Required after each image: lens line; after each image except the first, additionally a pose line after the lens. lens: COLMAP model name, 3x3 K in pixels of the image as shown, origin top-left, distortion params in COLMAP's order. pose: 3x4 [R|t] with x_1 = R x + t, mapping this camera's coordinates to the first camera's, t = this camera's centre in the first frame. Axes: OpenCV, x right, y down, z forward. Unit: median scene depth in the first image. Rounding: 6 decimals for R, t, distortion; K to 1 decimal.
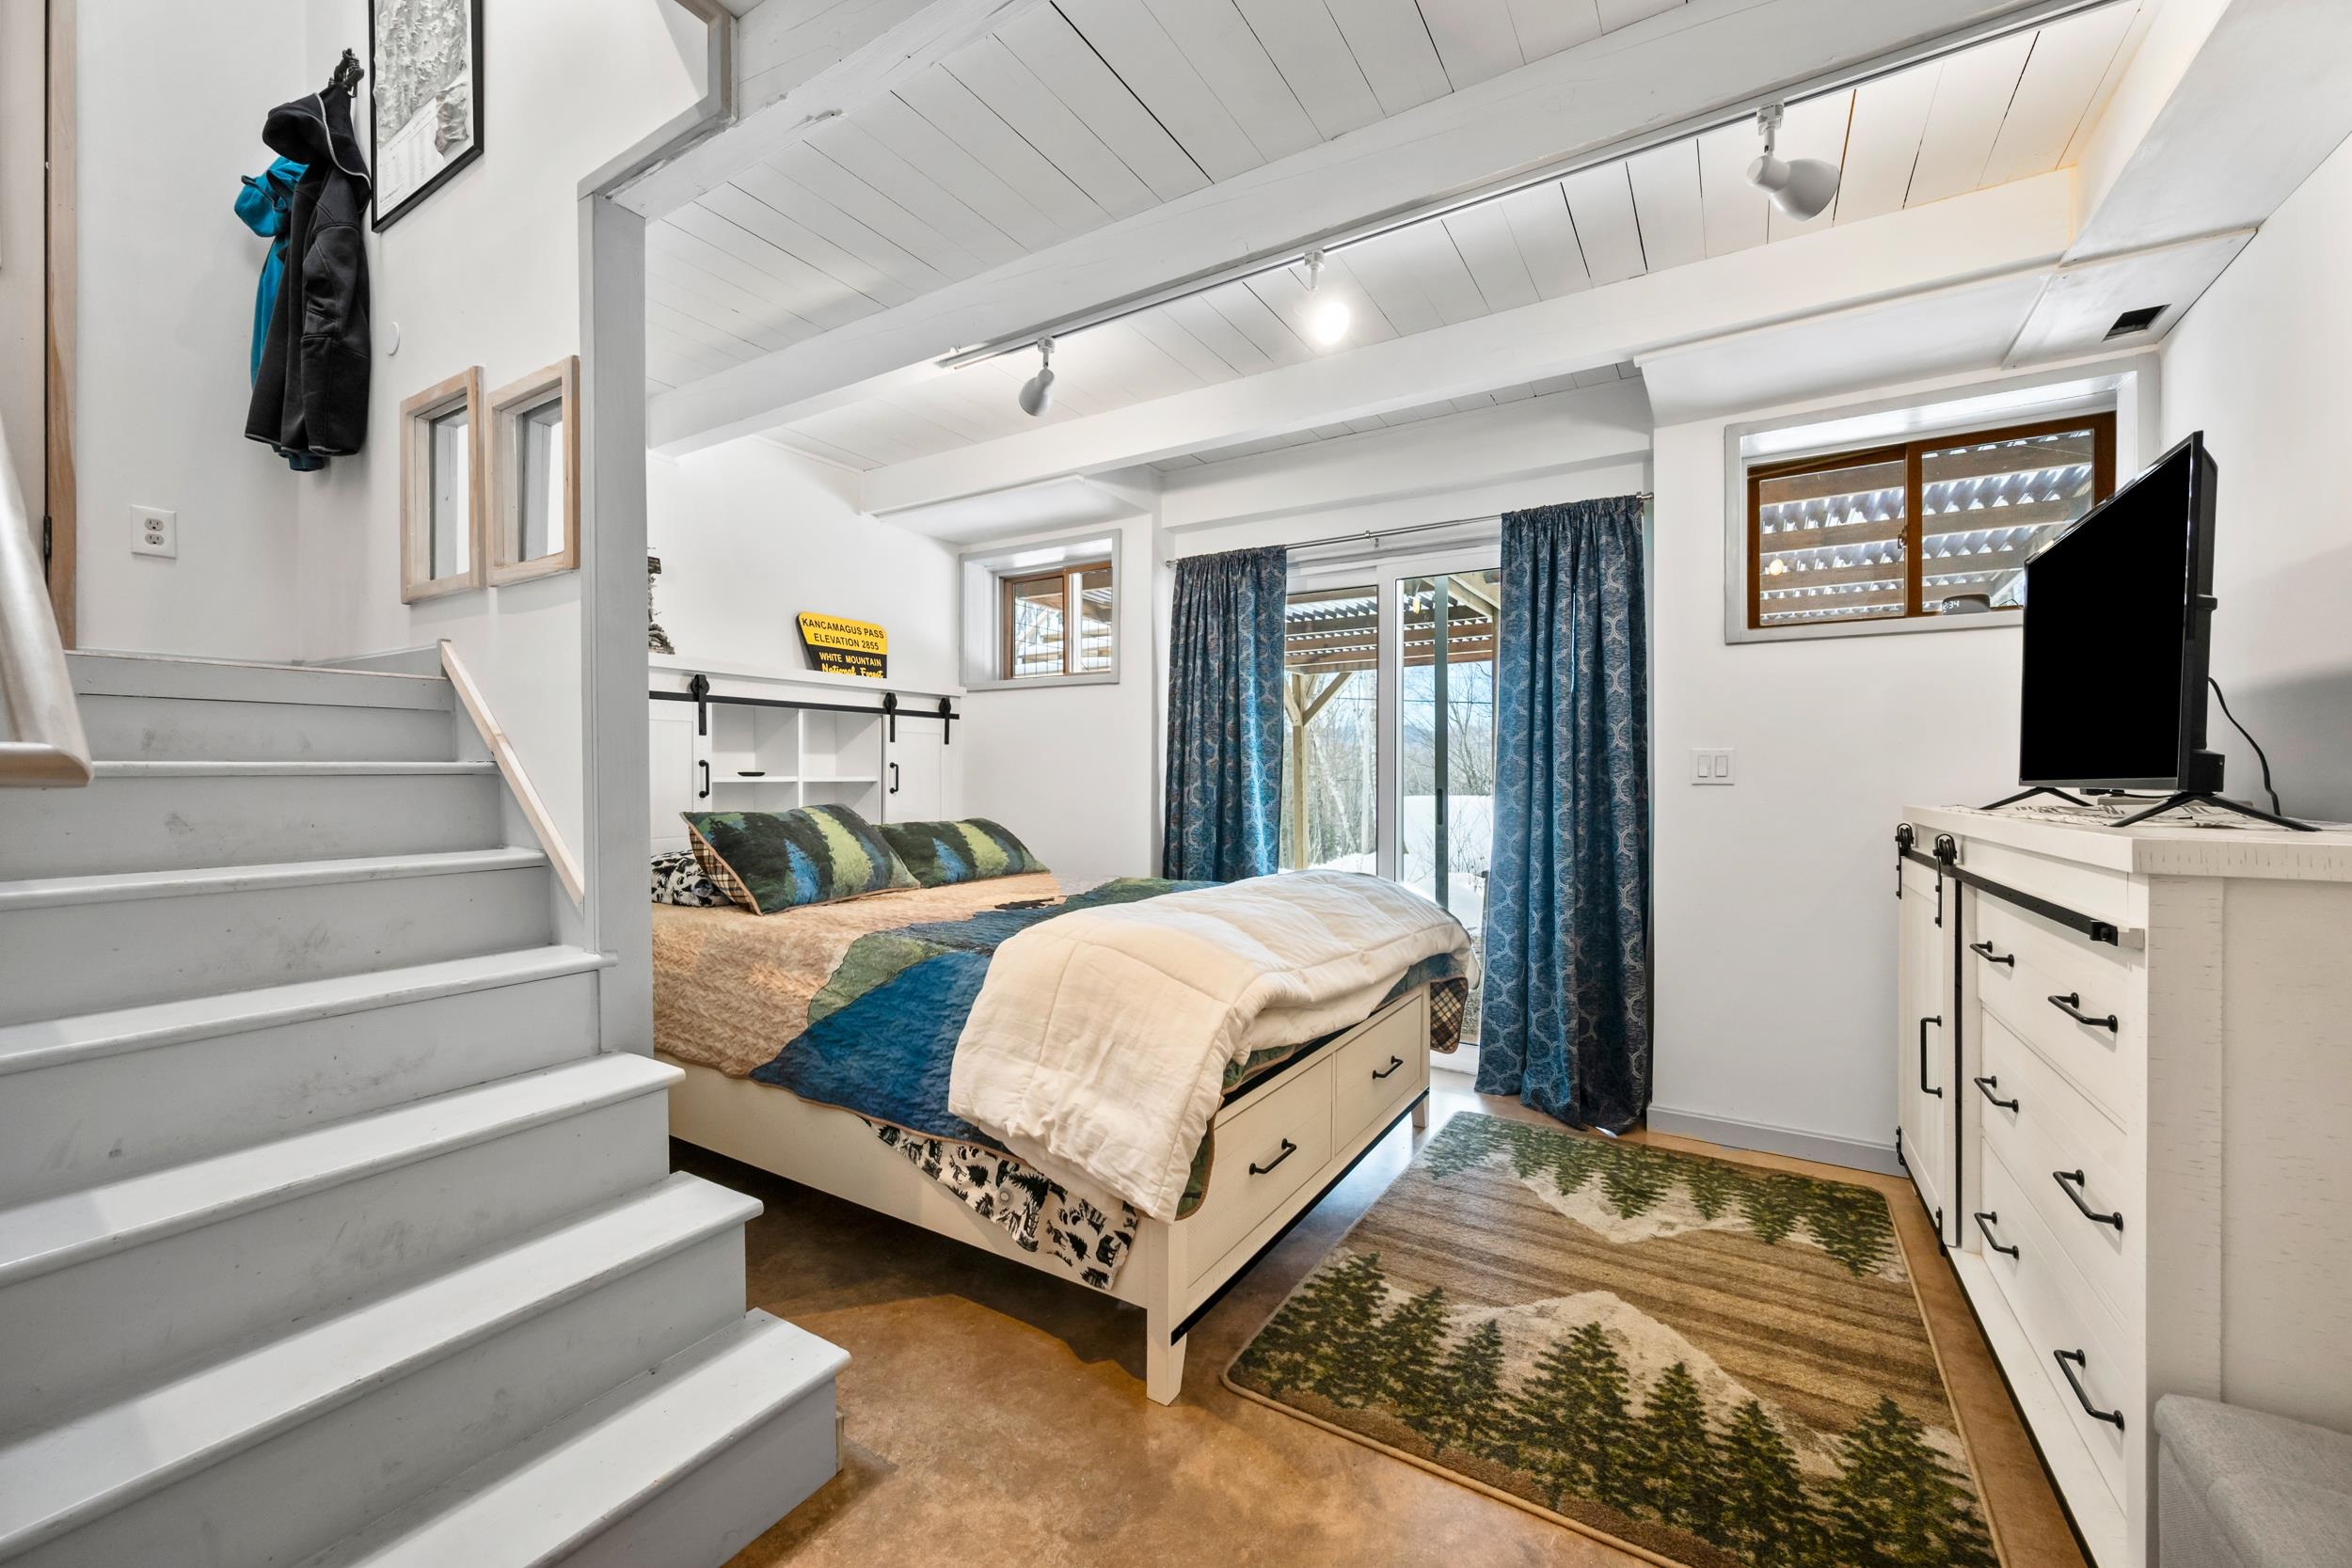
lens RADIAL K [[924.4, 0, 1160.4], [0, 924.4, 774.5], [0, 0, 1]] dist [-0.000320, 0.000195]
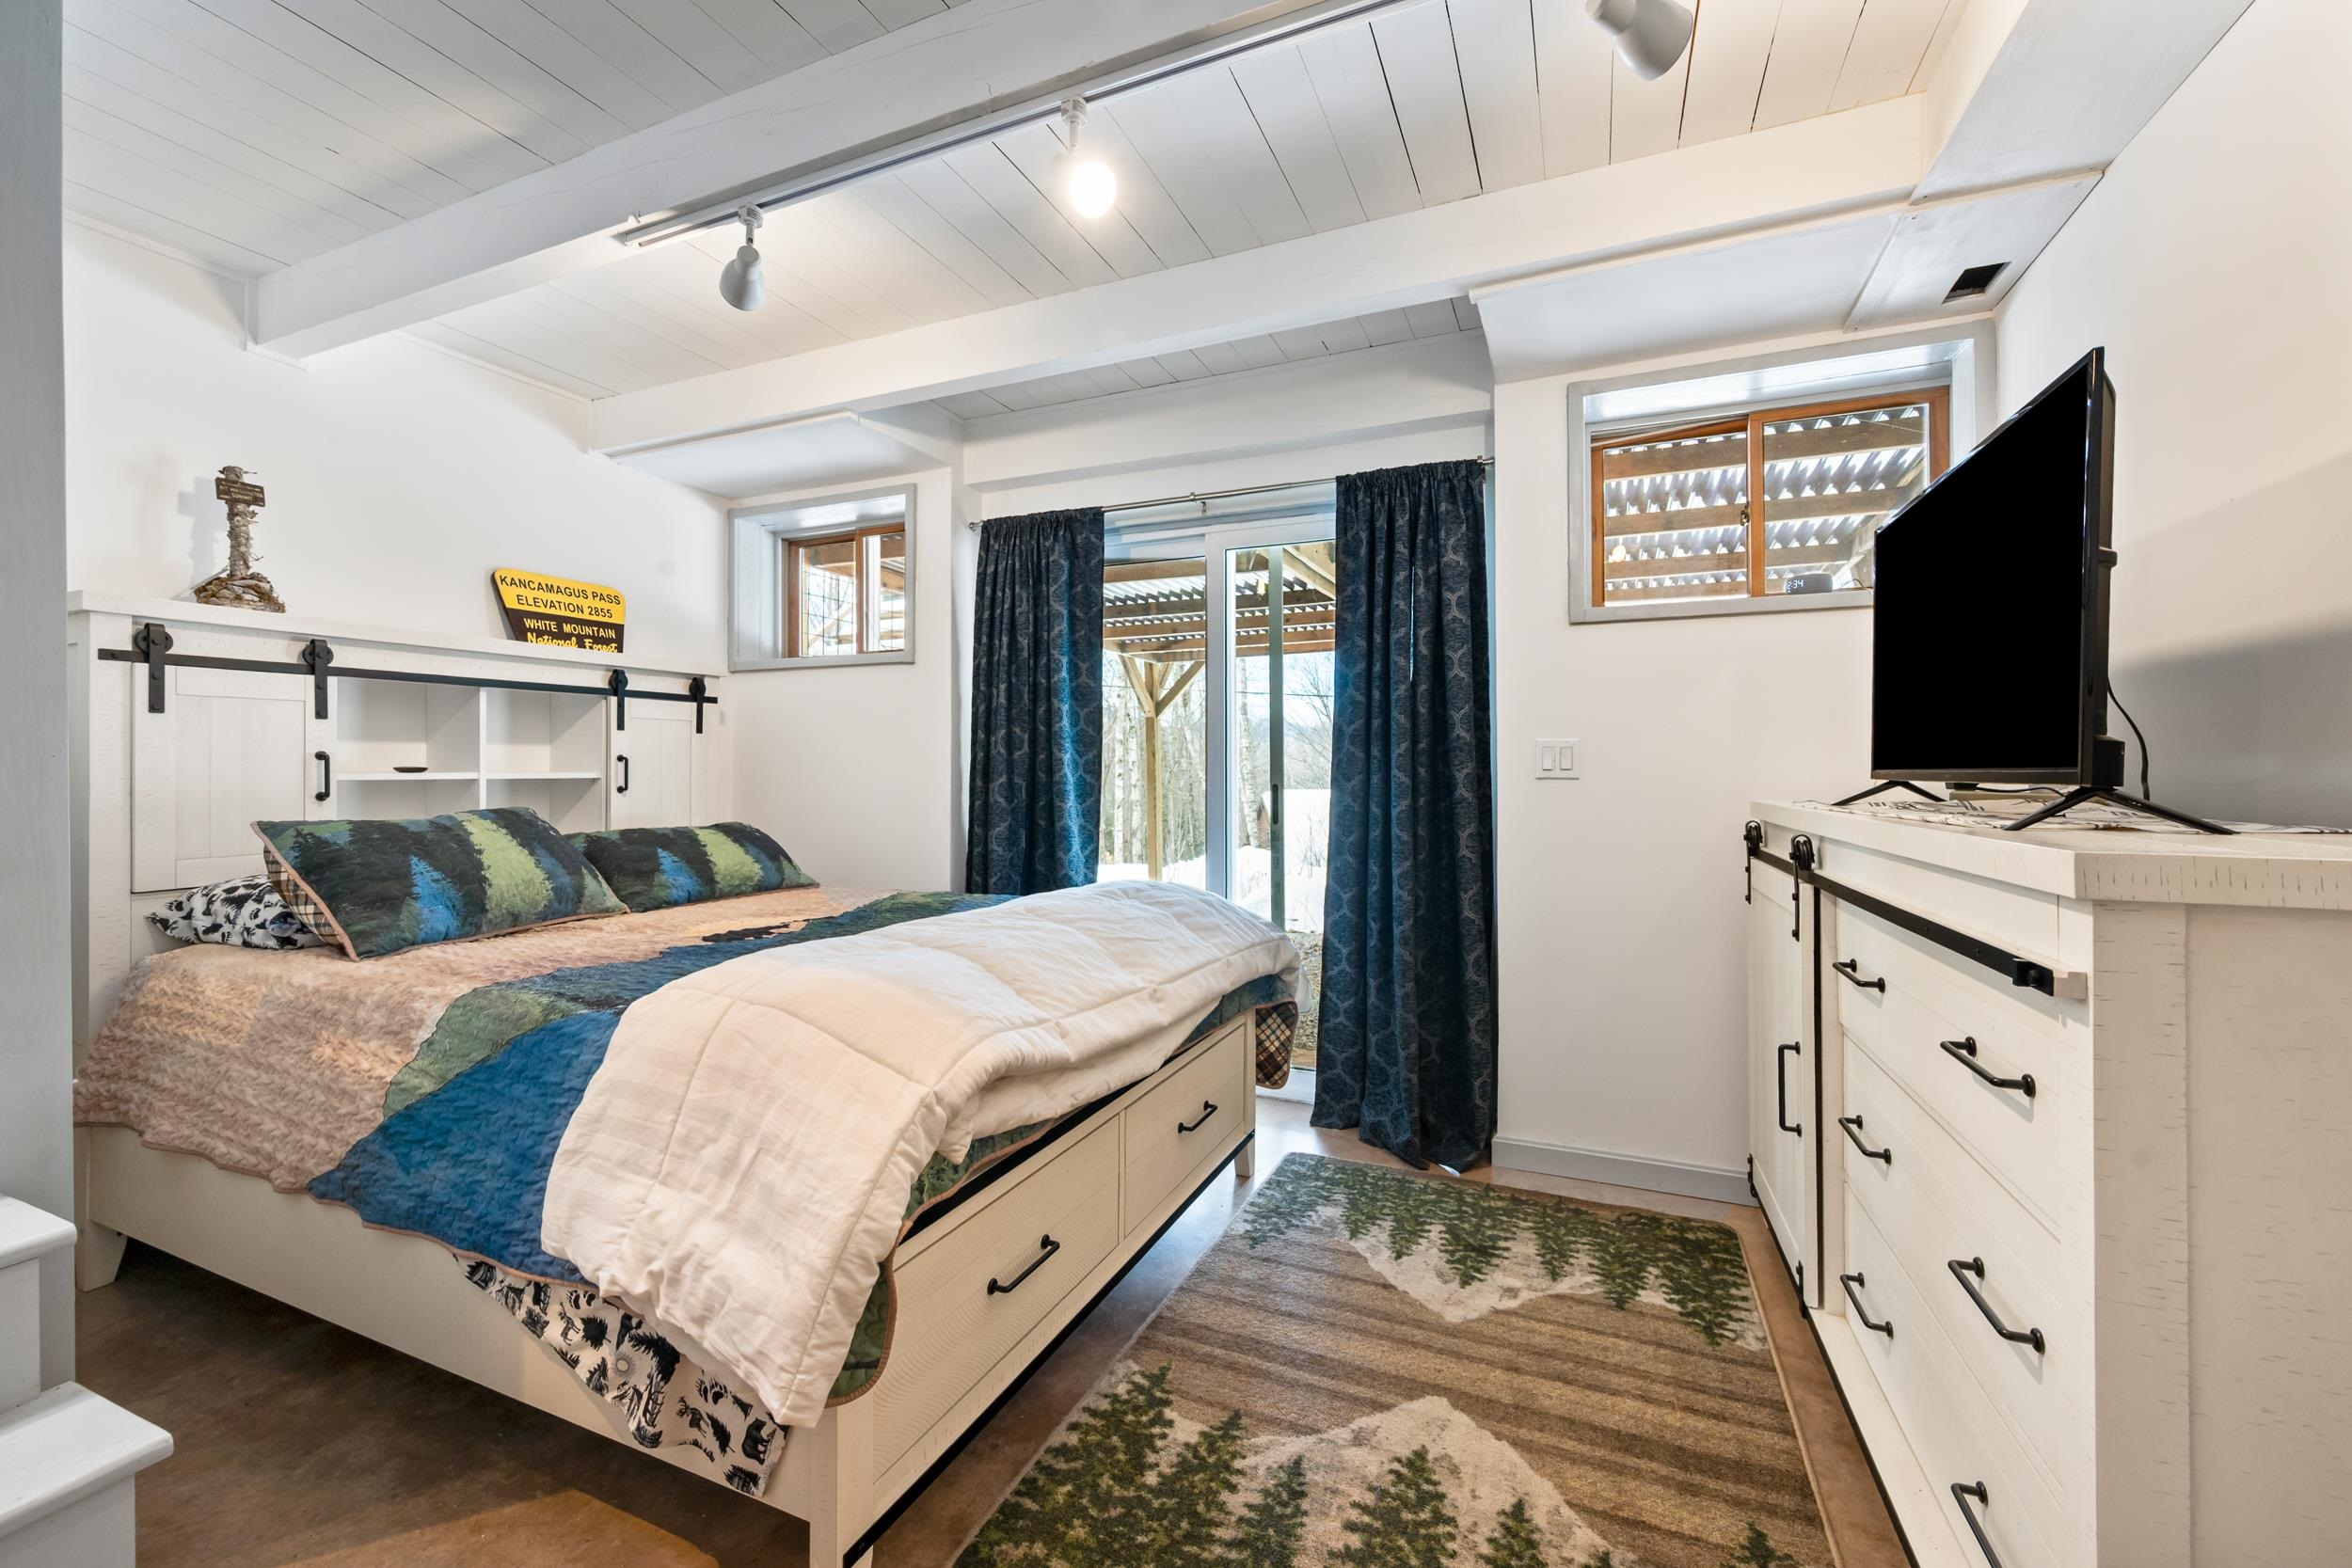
lens RADIAL K [[924.4, 0, 1168.1], [0, 924.4, 761.5], [0, 0, 1]] dist [-0.000320, 0.000195]
pose [[0.990928, -0.001977, 0.134383, 0.117988], [0.003013, 0.999967, -0.007505, -0.000003], [-0.134363, 0.007842, 0.990901, 0.184675]]
